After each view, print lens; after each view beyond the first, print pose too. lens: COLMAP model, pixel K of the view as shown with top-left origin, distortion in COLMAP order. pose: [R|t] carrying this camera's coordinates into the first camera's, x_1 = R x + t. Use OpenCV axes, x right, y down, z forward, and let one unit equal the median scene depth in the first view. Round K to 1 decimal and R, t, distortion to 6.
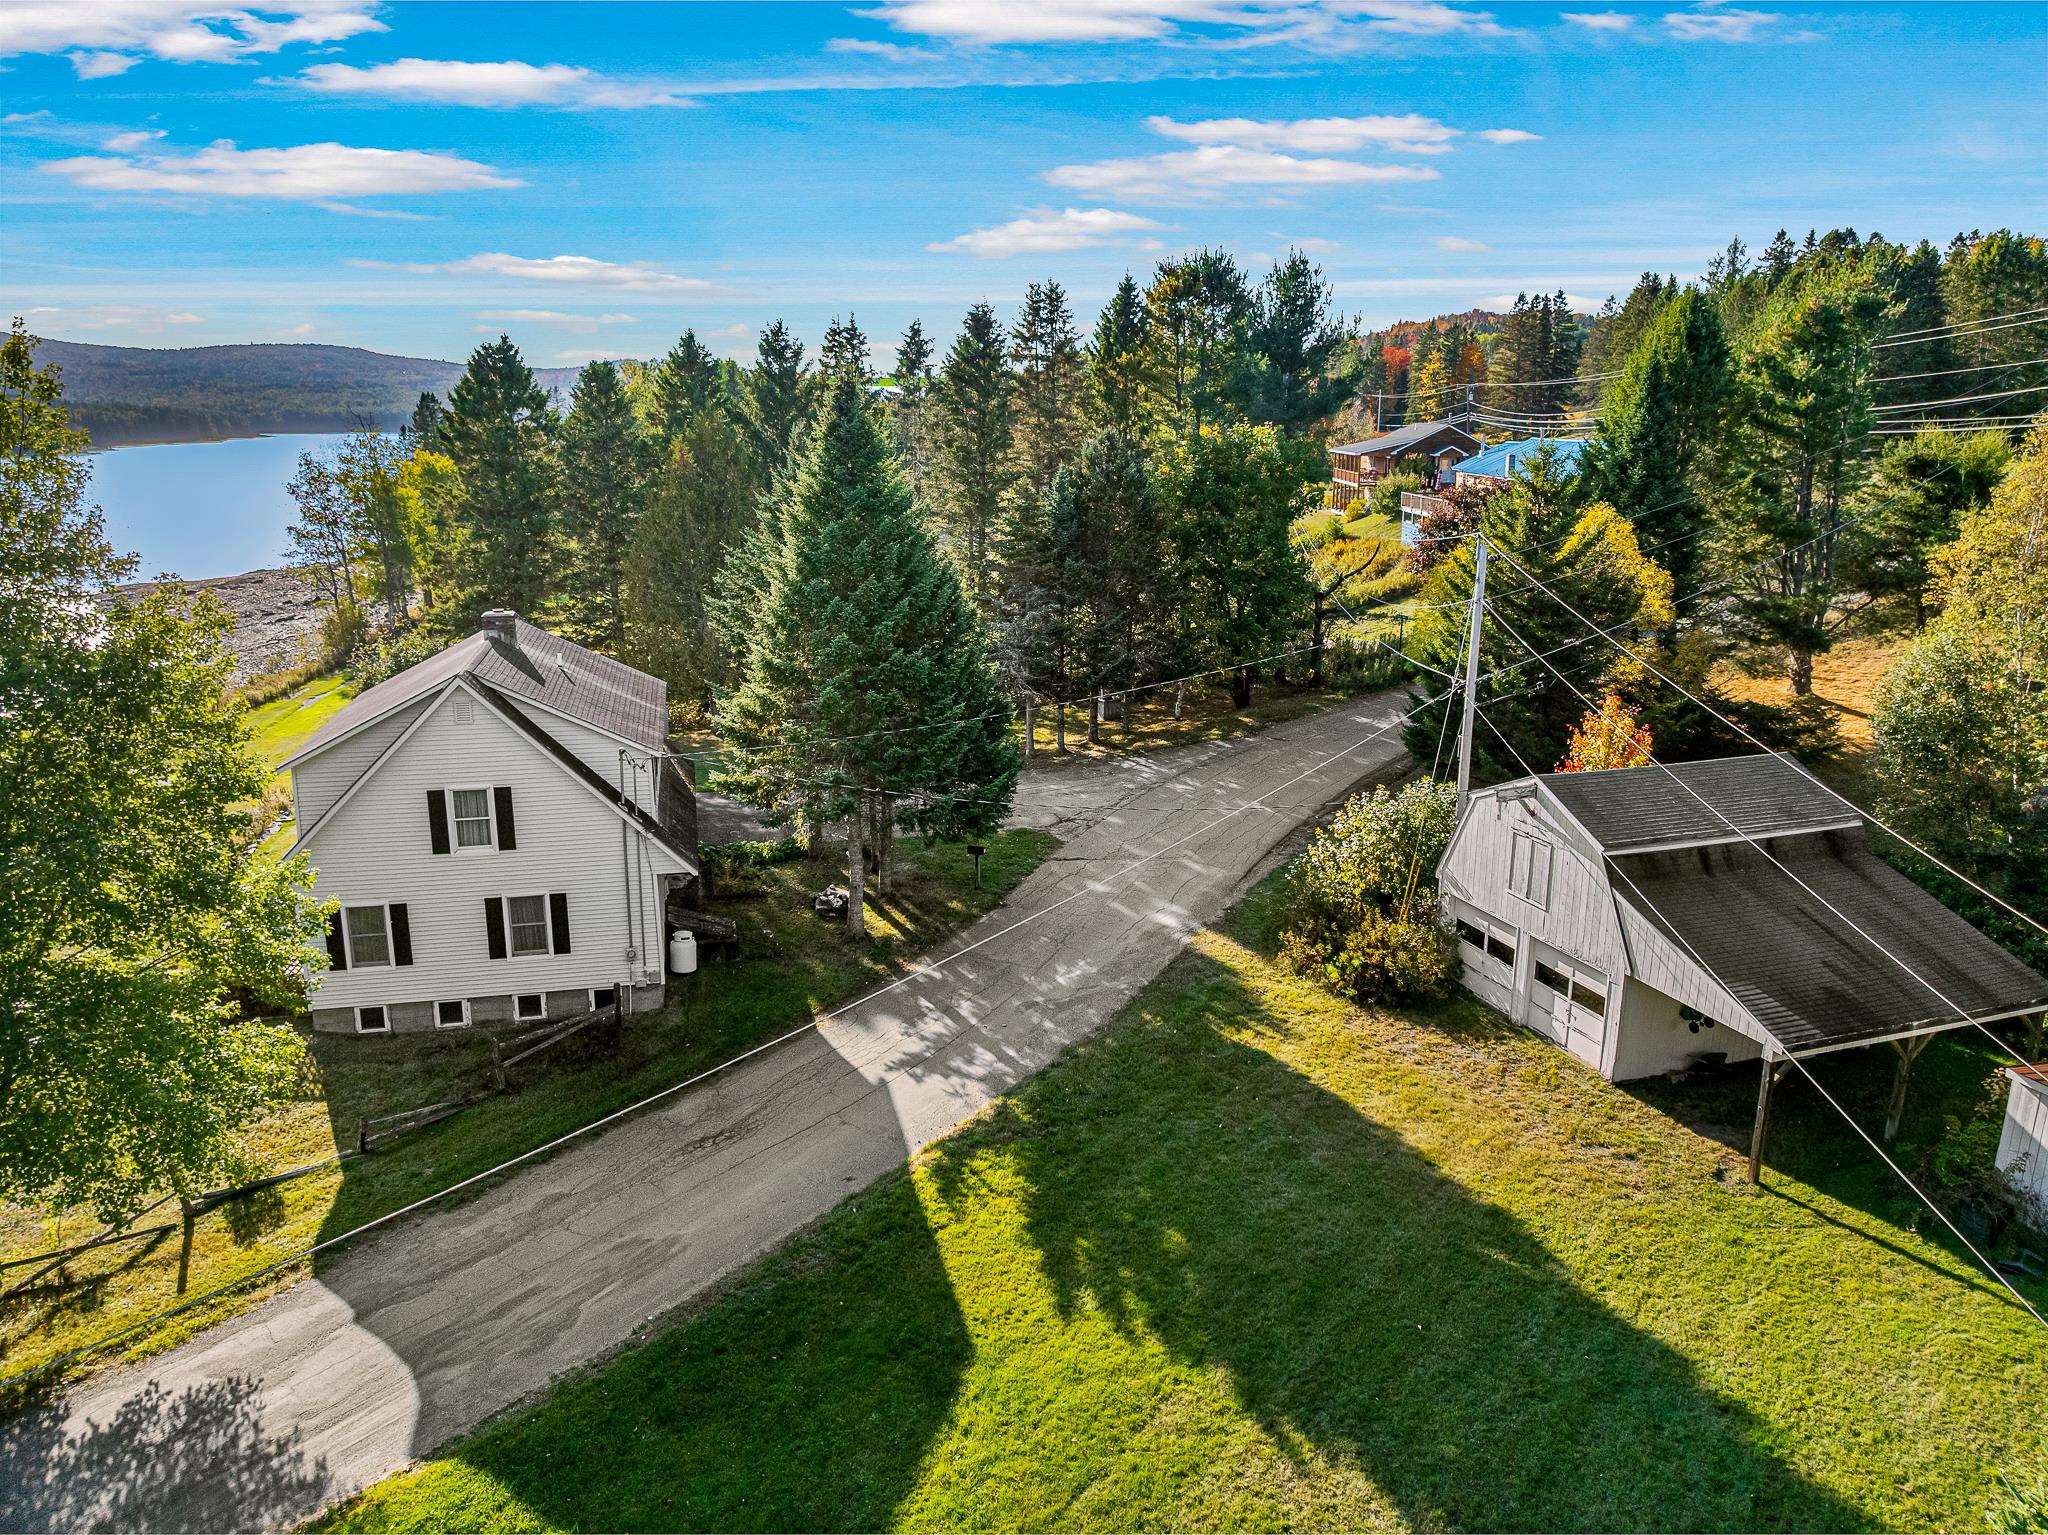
lens RADIAL K [[1428.1, 0, 1037.7], [0, 1428.1, 767.4], [0, 0, 1]] dist [-0.005466, -0.044958]
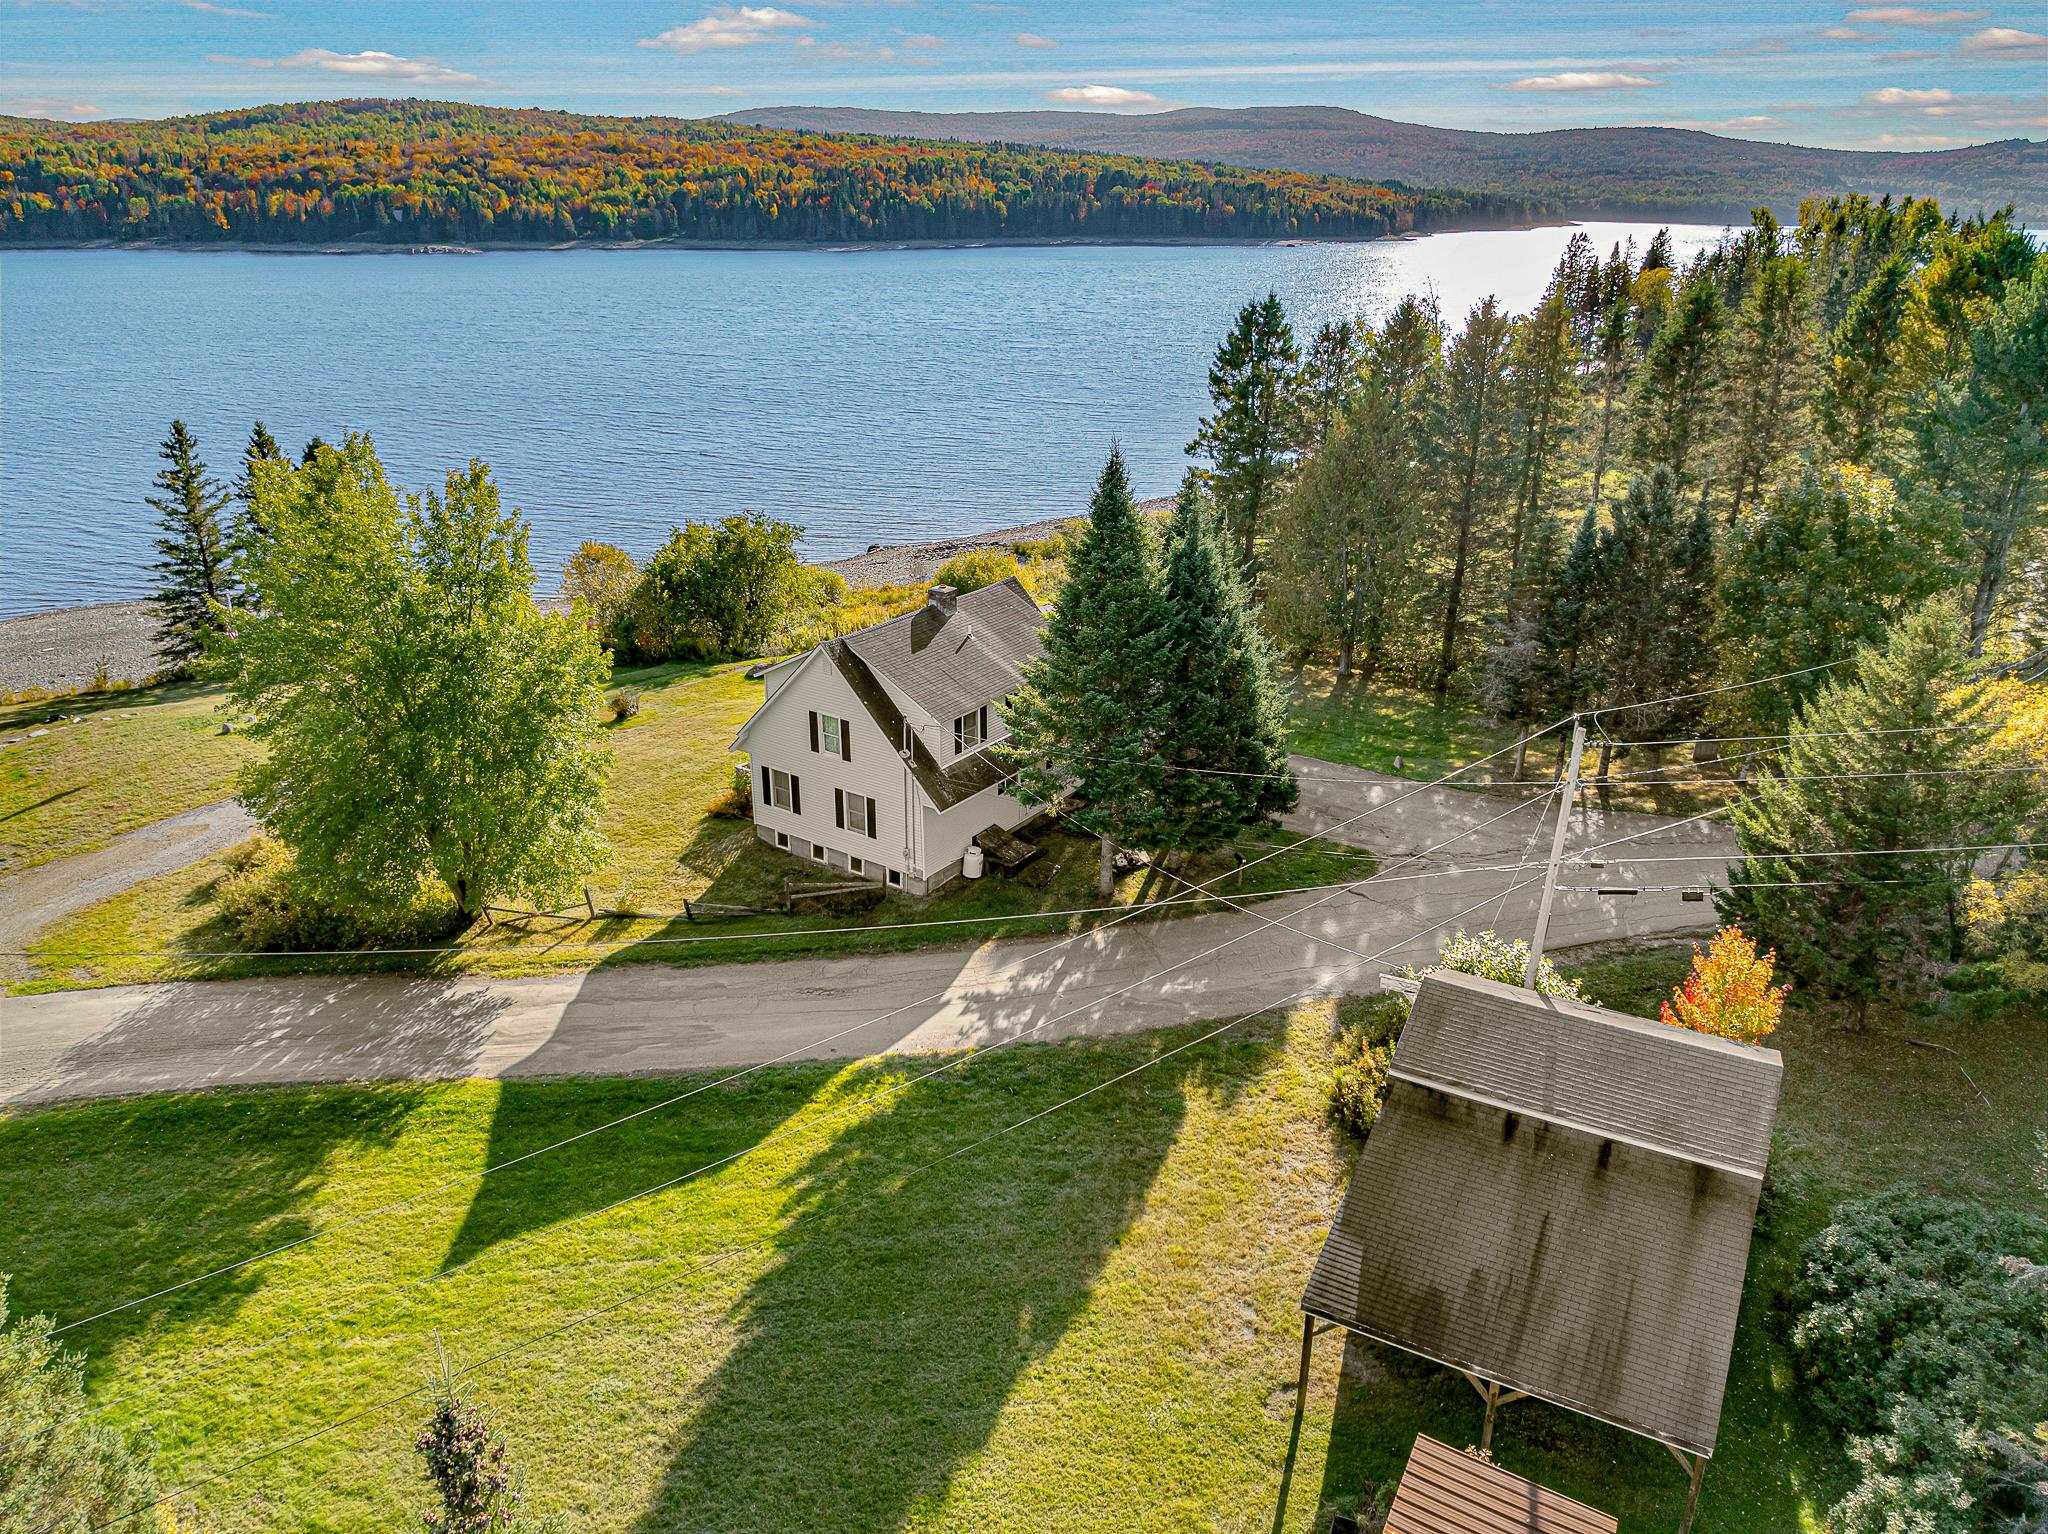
lens RADIAL K [[1419.3, 0, 1032.9], [0, 1419.3, 770.8], [0, 0, 1]] dist [-0.033753, -0.000403]
pose [[0.667027, 0.280552, -0.690192, 0.769336], [-0.181064, 0.959661, 0.215099, -0.281413], [0.722696, -0.018507, 0.690918, 0.117235]]
